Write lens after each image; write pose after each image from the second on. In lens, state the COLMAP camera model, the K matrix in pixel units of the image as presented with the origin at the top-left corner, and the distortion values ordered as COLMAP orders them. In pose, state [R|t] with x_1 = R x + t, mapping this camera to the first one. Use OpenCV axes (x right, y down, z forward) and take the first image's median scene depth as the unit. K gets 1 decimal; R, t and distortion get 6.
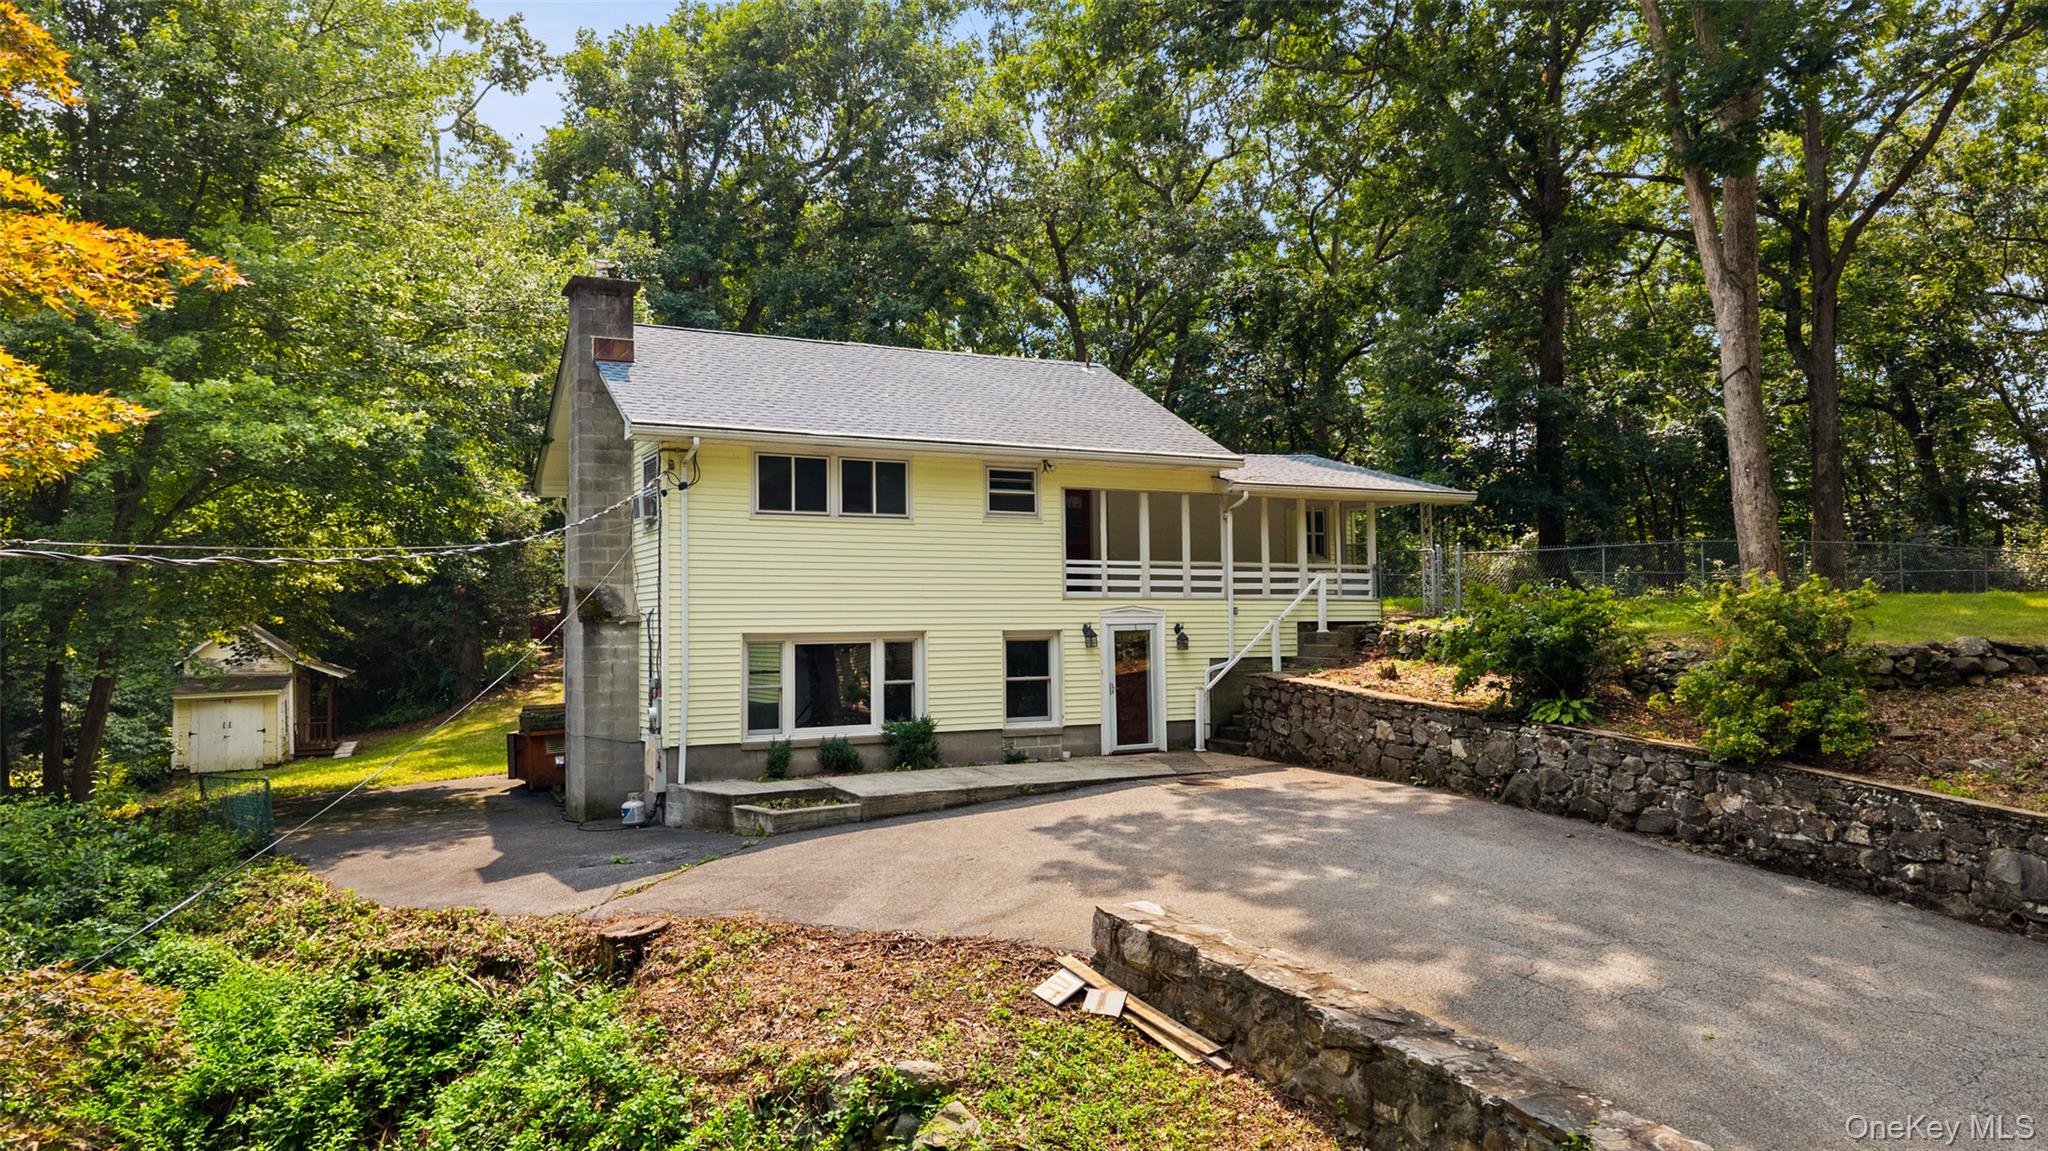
lens RADIAL K [[1357.6, 0, 1024.0], [0, 1357.6, 575.5], [0, 0, 1]] dist [0.051077, -0.000354]
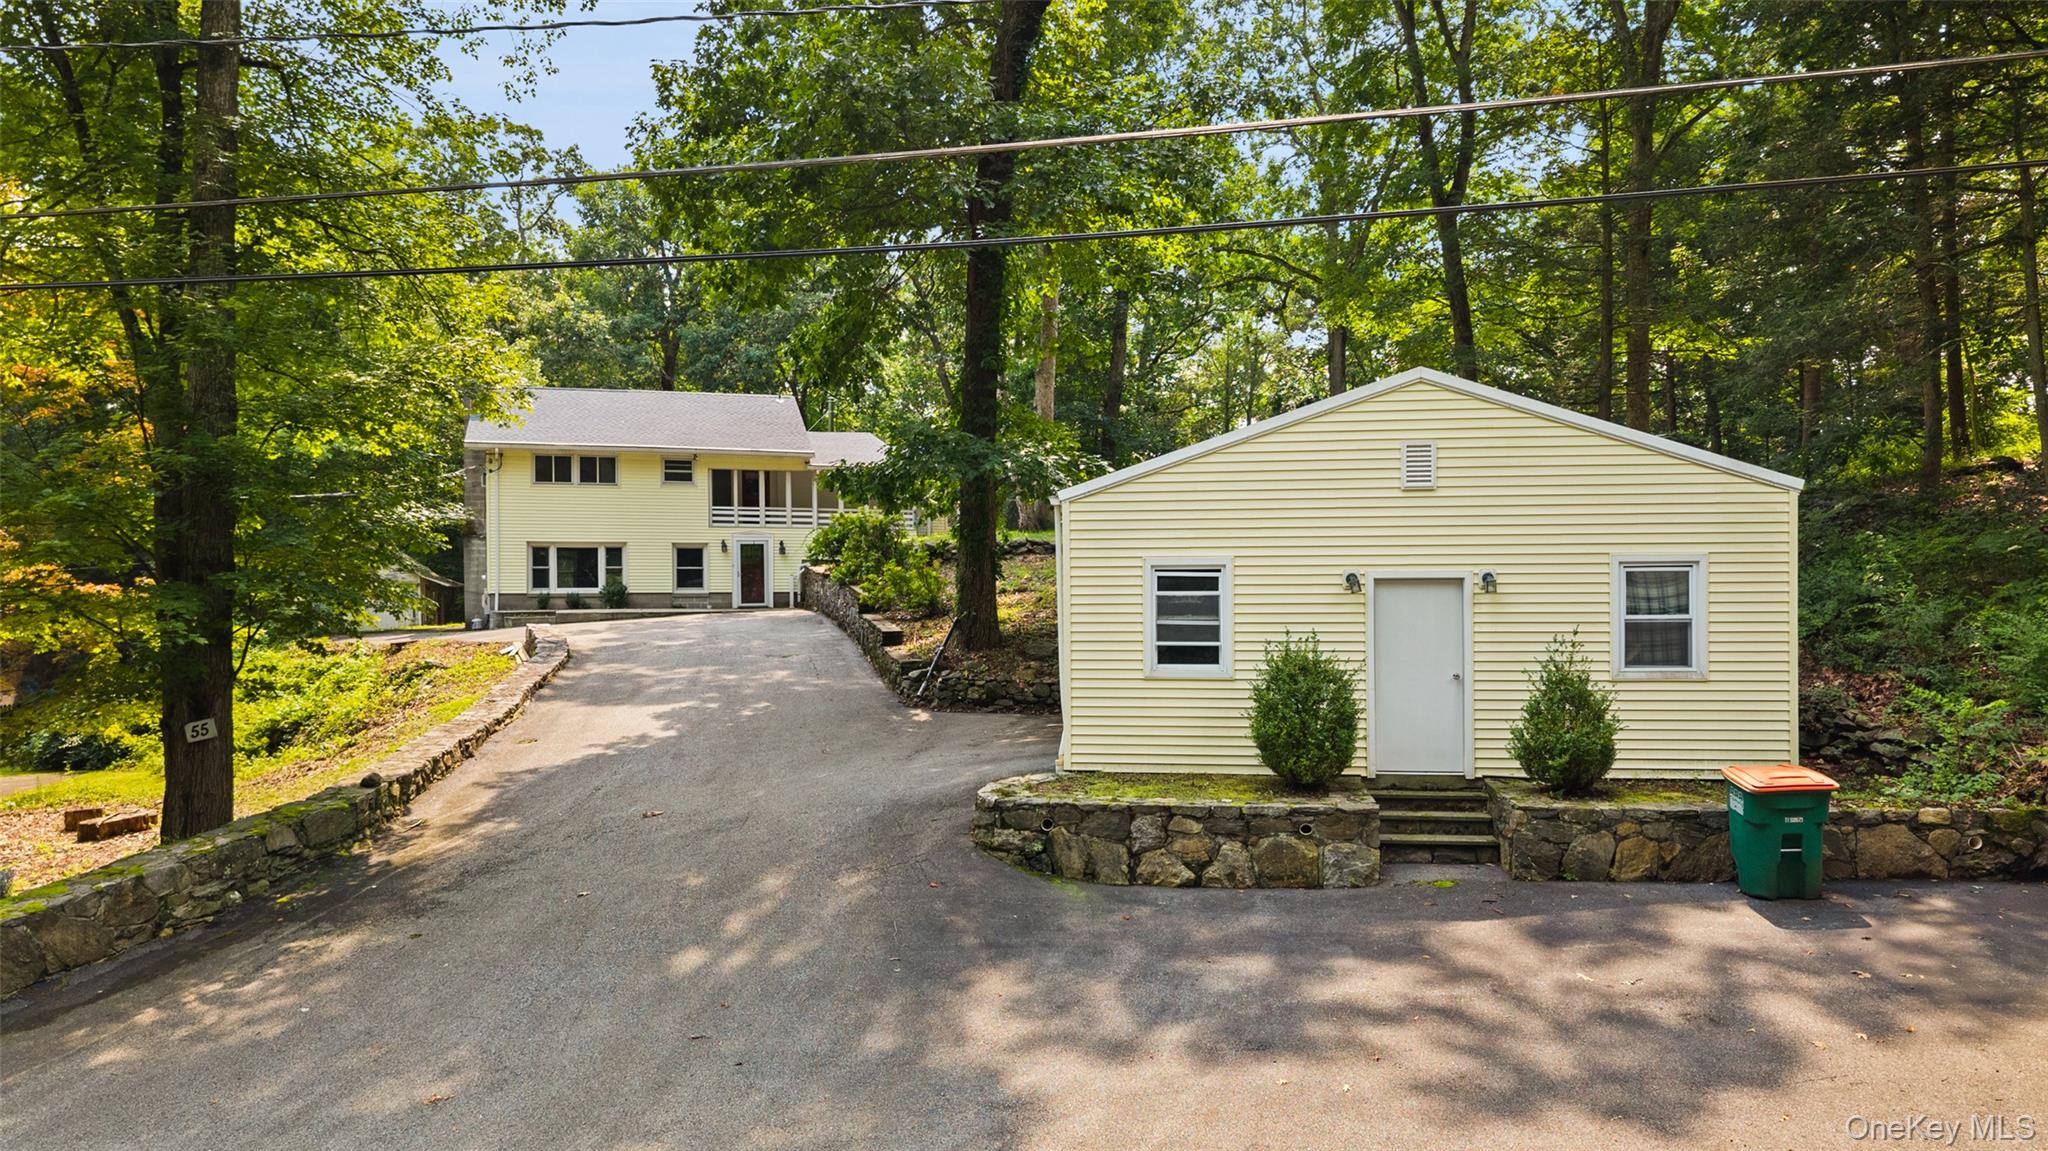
lens RADIAL K [[1357.6, 0, 1024.0], [0, 1357.6, 575.5], [0, 0, 1]] dist [0.051077, -0.000354]
pose [[0.986785, -0.001881, -0.162023, 0.782246], [0.004327, 0.999882, 0.014746, 0.060002], [0.161976, -0.015252, 0.986677, -0.836114]]
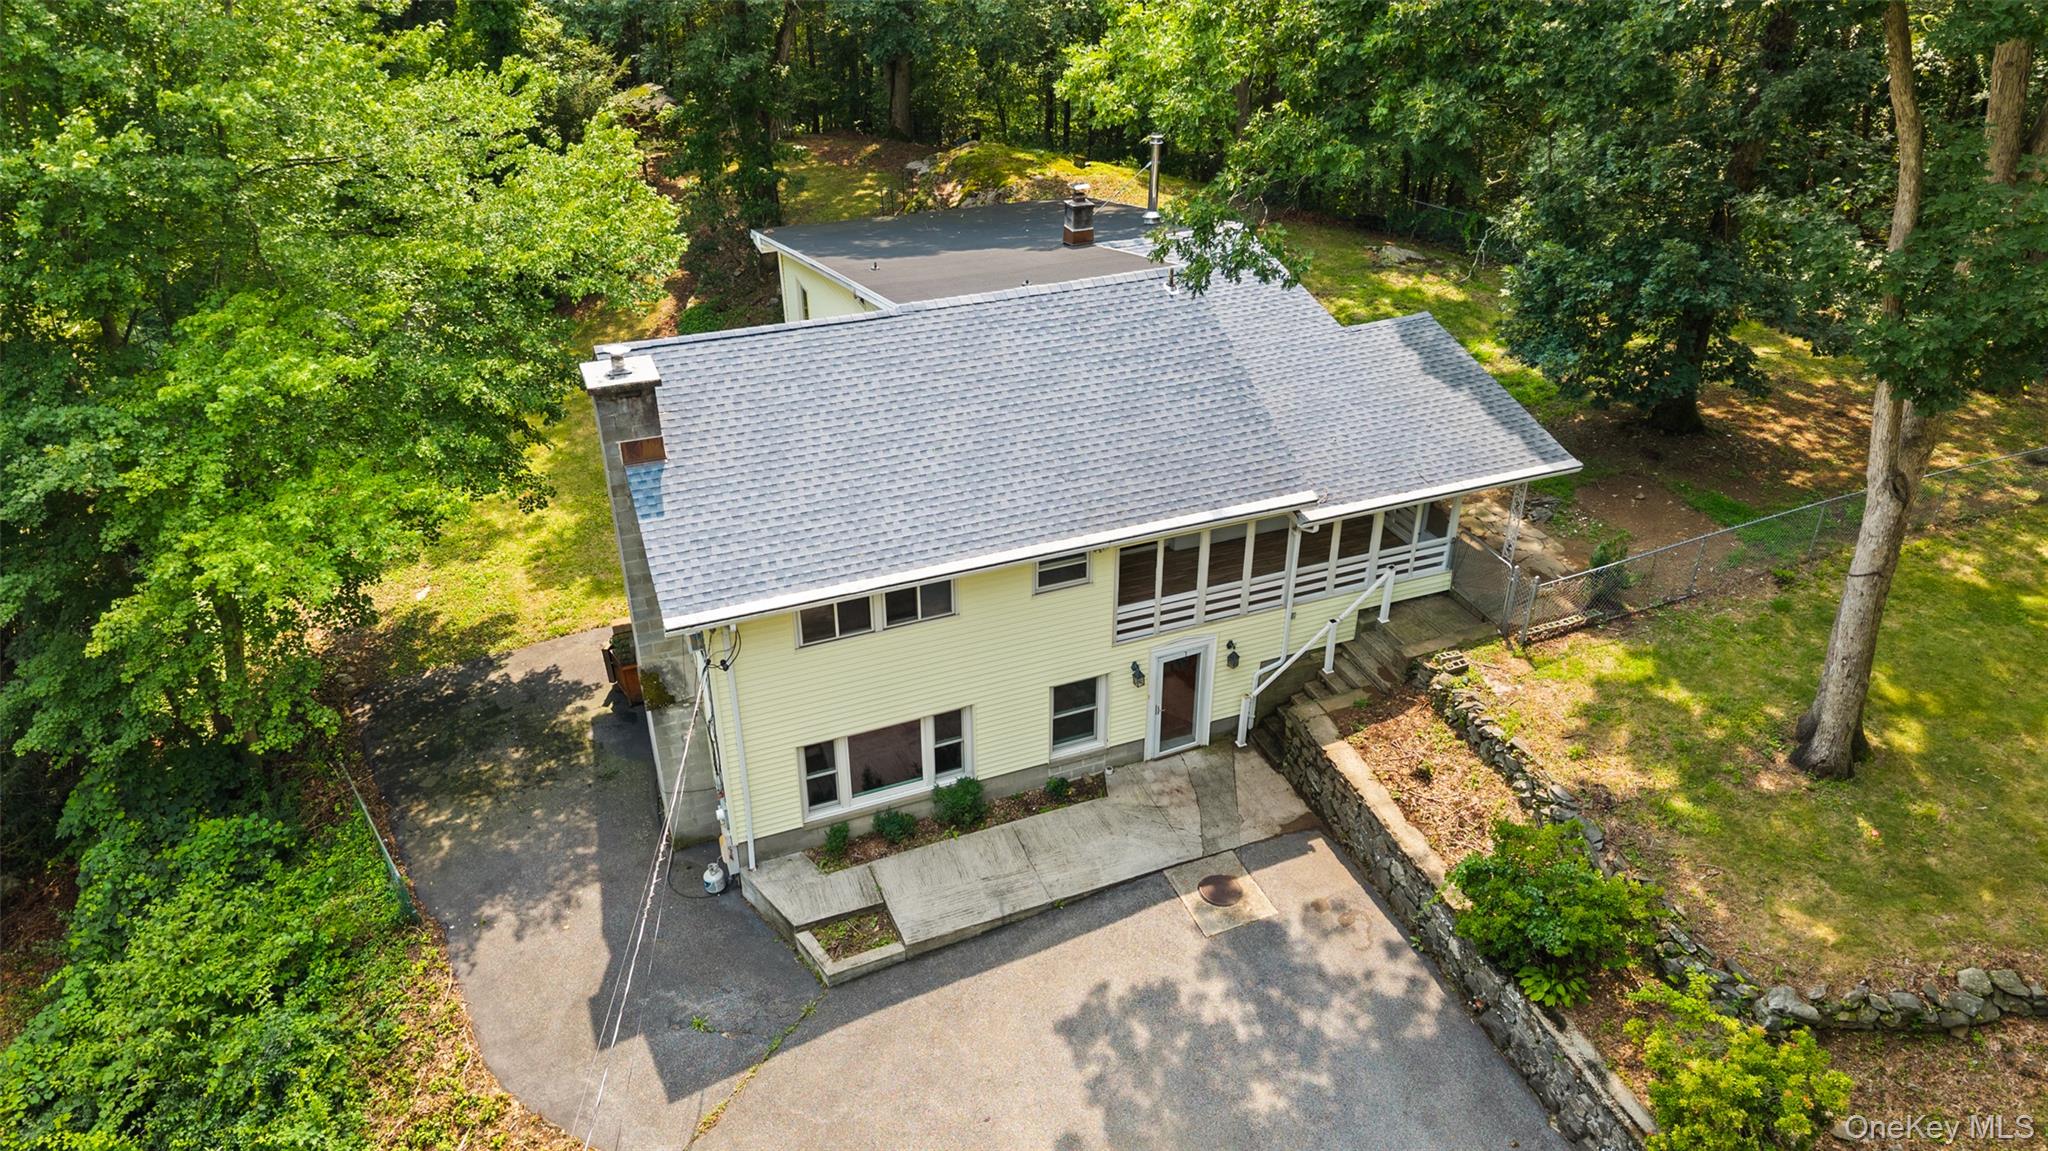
lens RADIAL K [[1357.6, 0, 1024.0], [0, 1357.6, 575.5], [0, 0, 1]] dist [0.051077, -0.000354]
pose [[0.995311, 0.058411, -0.077093, 0.037708], [-0.008875, 0.848852, 0.528557, -0.557544], [0.096314, -0.525394, 0.845390, 0.171040]]
